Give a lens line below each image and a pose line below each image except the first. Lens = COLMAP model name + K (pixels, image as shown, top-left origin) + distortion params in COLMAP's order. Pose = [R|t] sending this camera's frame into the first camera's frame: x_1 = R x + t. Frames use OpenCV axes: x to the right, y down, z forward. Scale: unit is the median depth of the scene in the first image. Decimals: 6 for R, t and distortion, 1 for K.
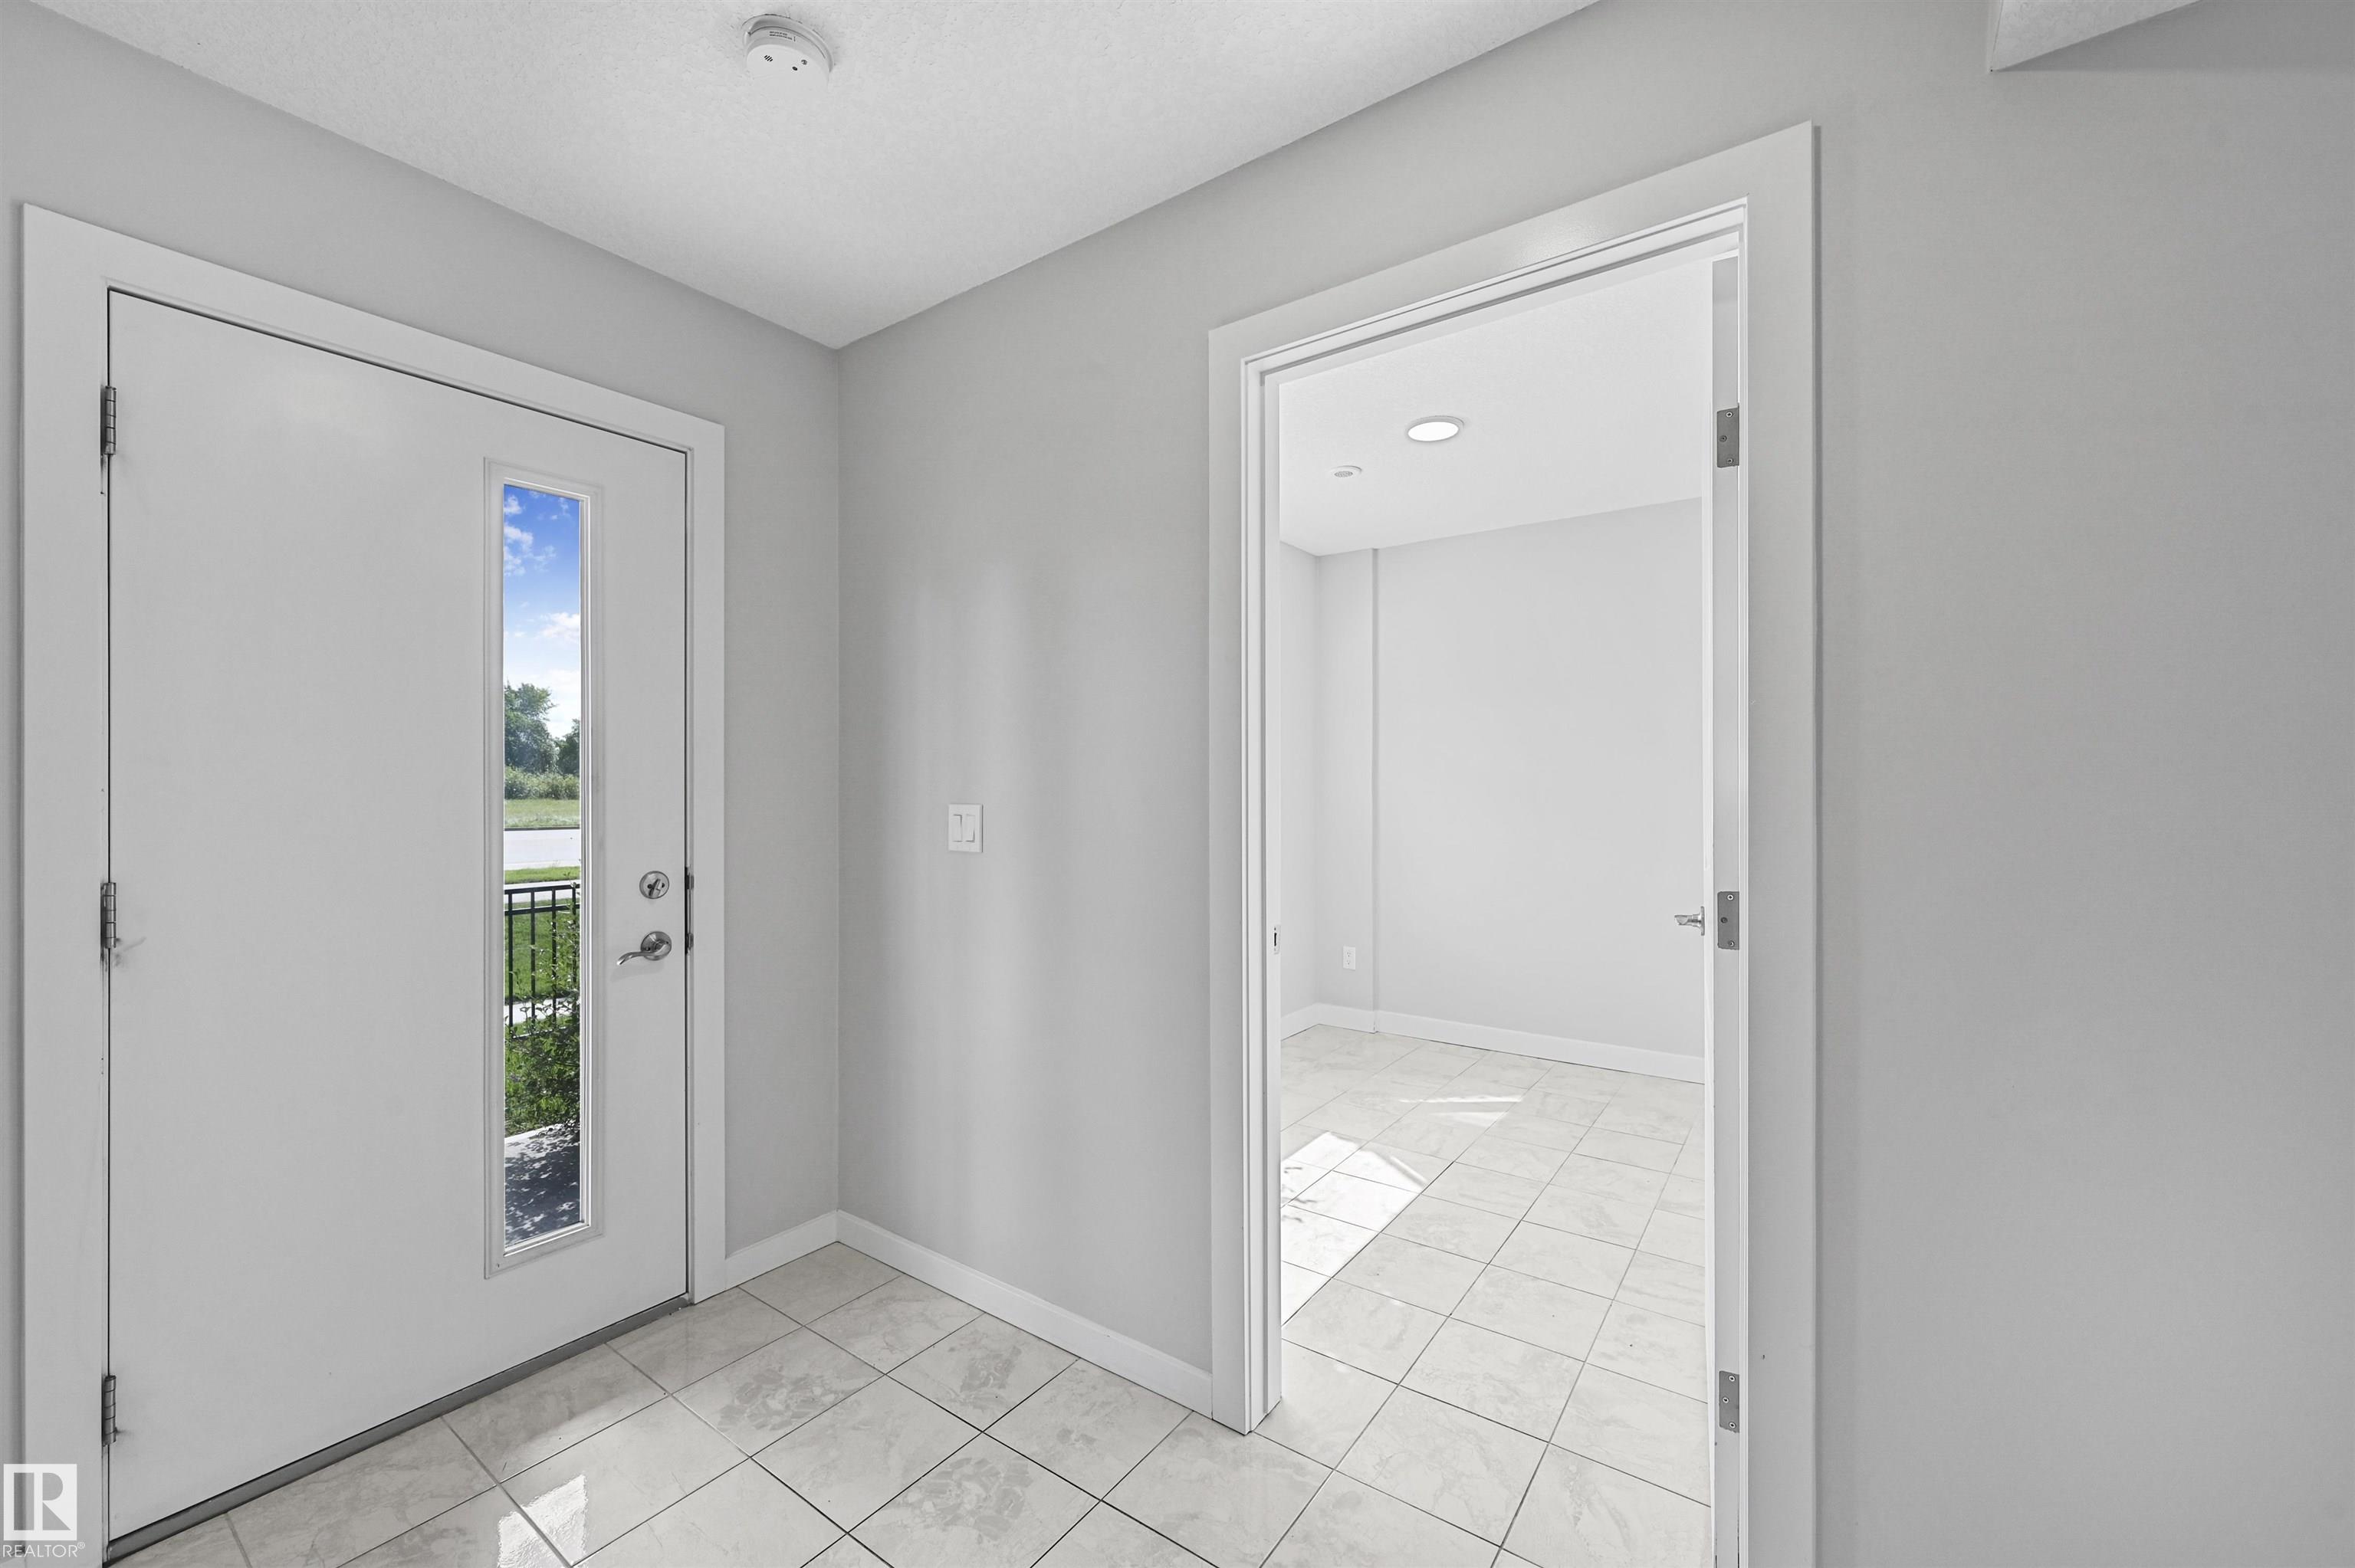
lens RADIAL K [[943.1, 0, 1181.4], [0, 943.1, 769.5], [0, 0, 1]] dist [-0.007215, -0.000052]
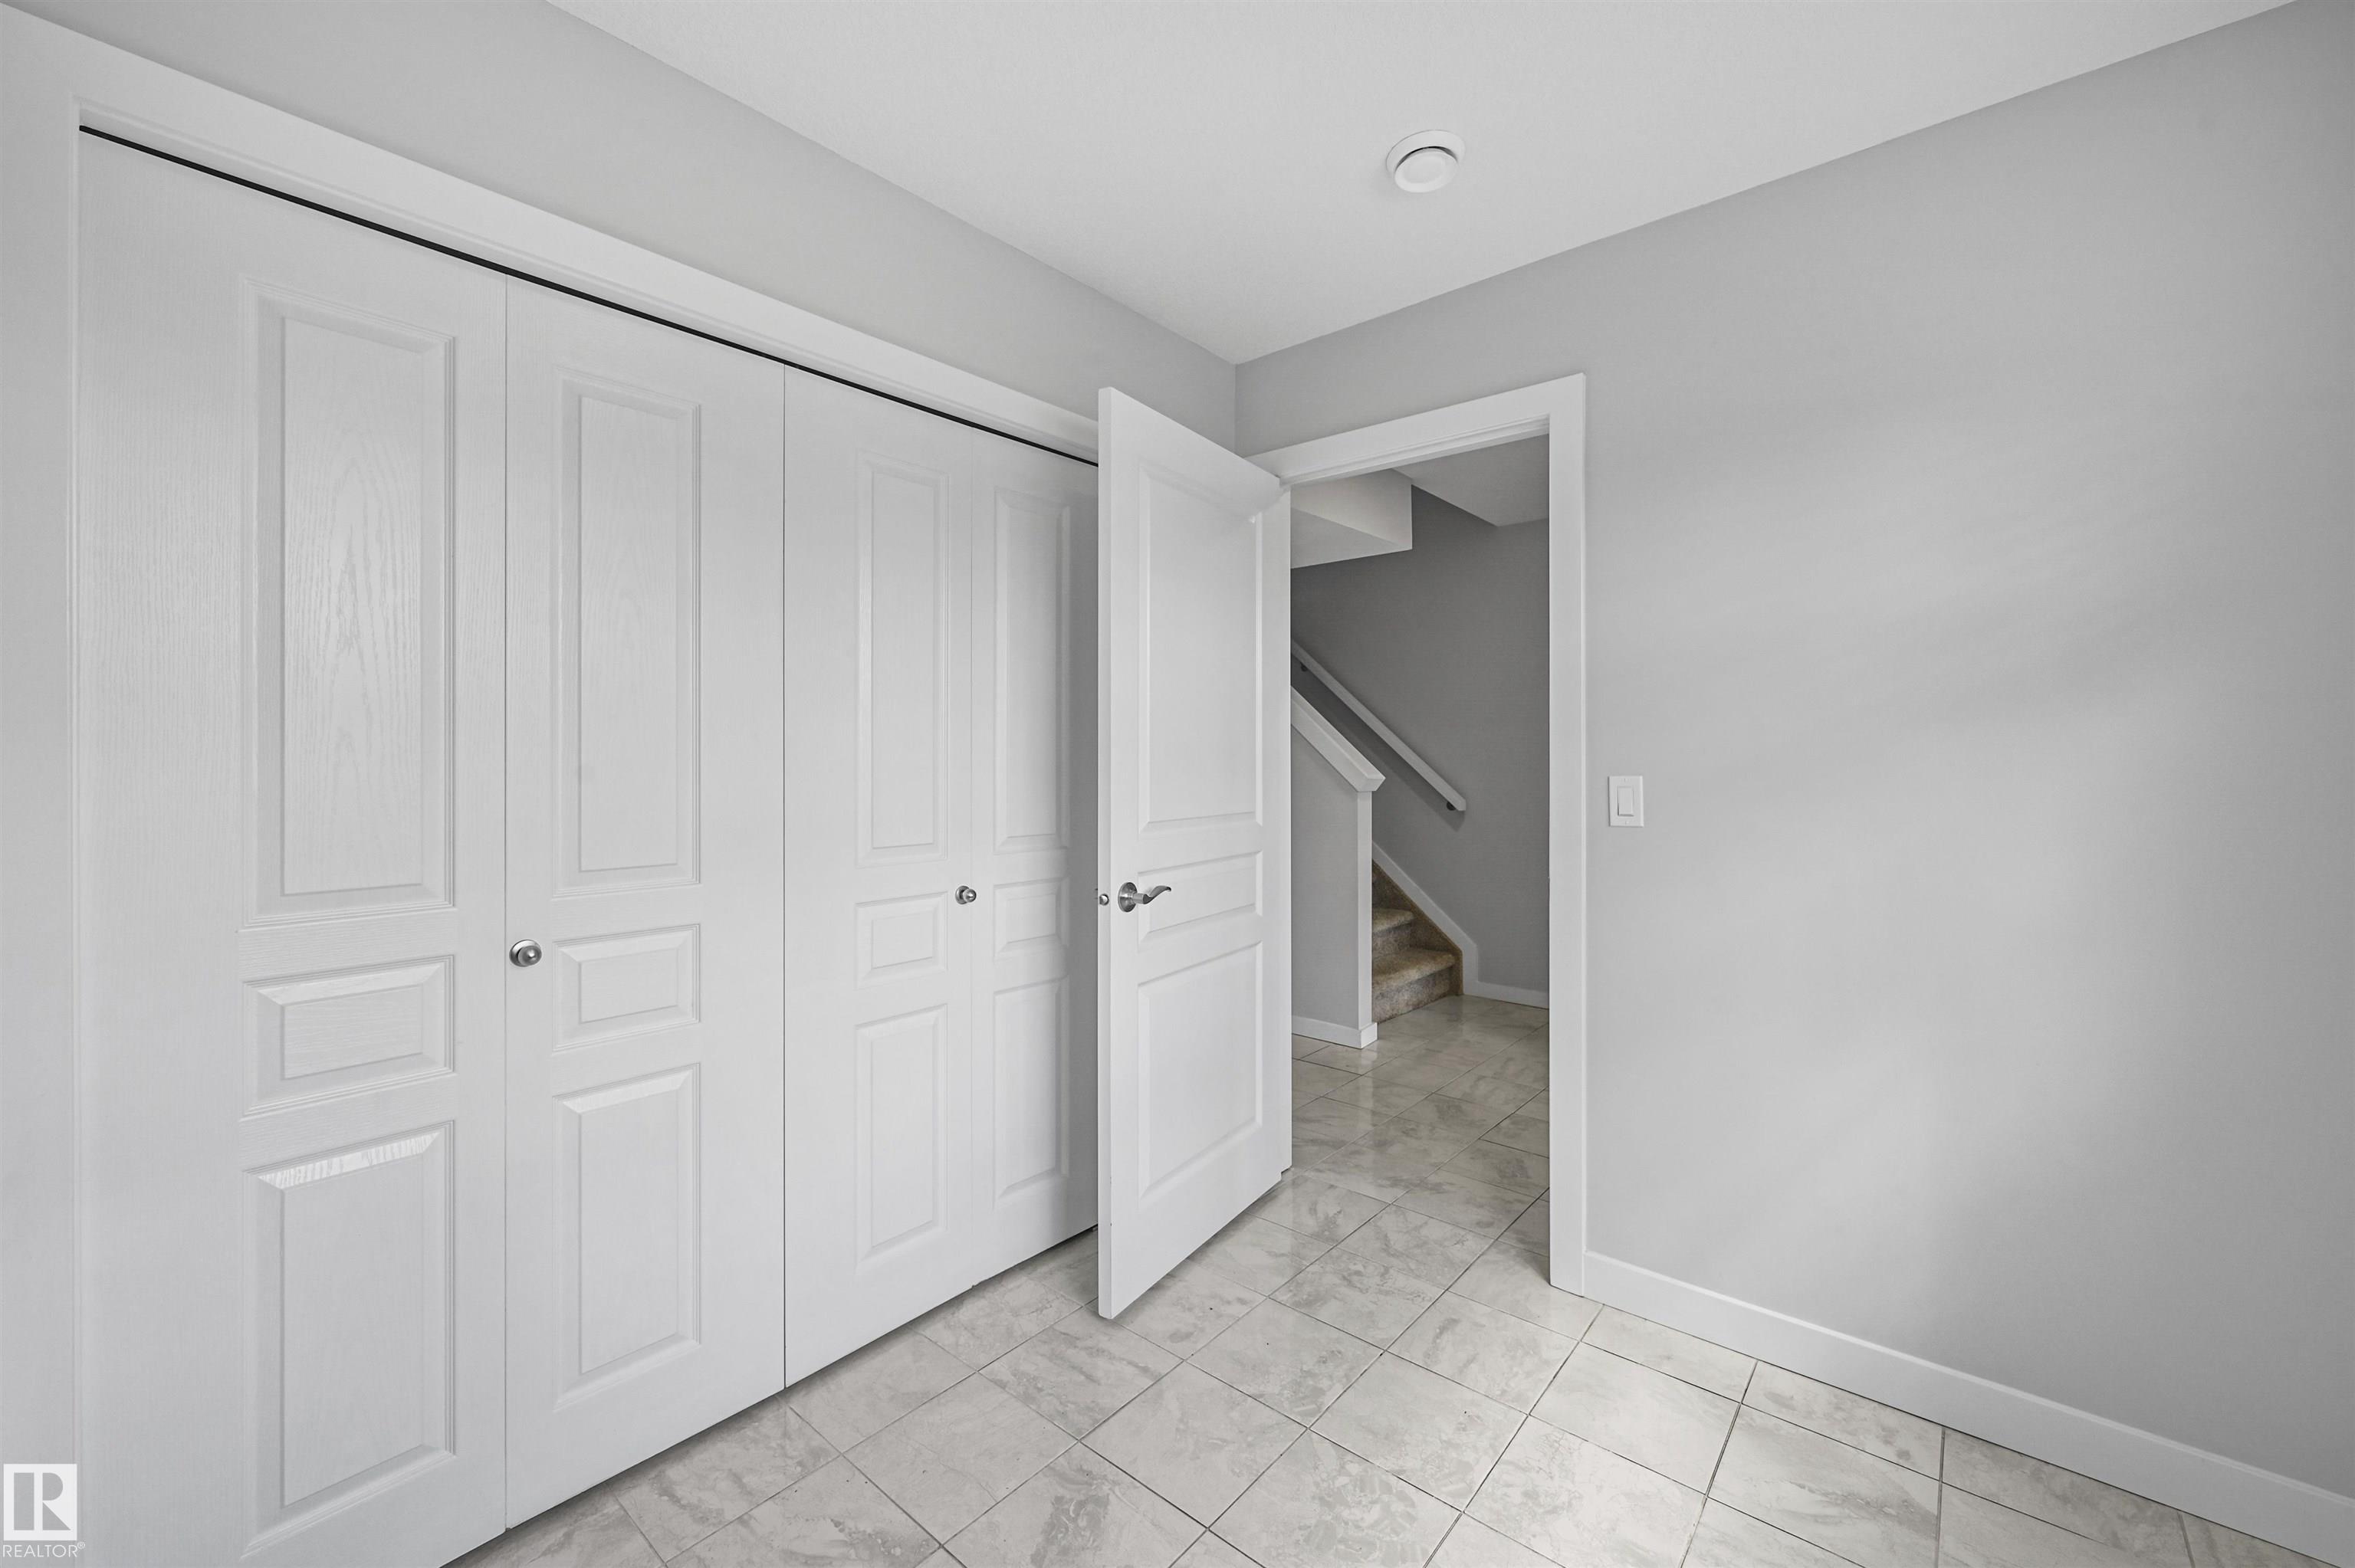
lens RADIAL K [[943.1, 0, 1175.8], [0, 943.1, 771.0], [0, 0, 1]] dist [-0.007215, -0.000052]
pose [[-0.995967, -0.001508, 0.089704, 0.434701], [-0.001611, 0.999998, -0.001074, 0.030646], [-0.089702, -0.001214, -0.995968, 2.061718]]
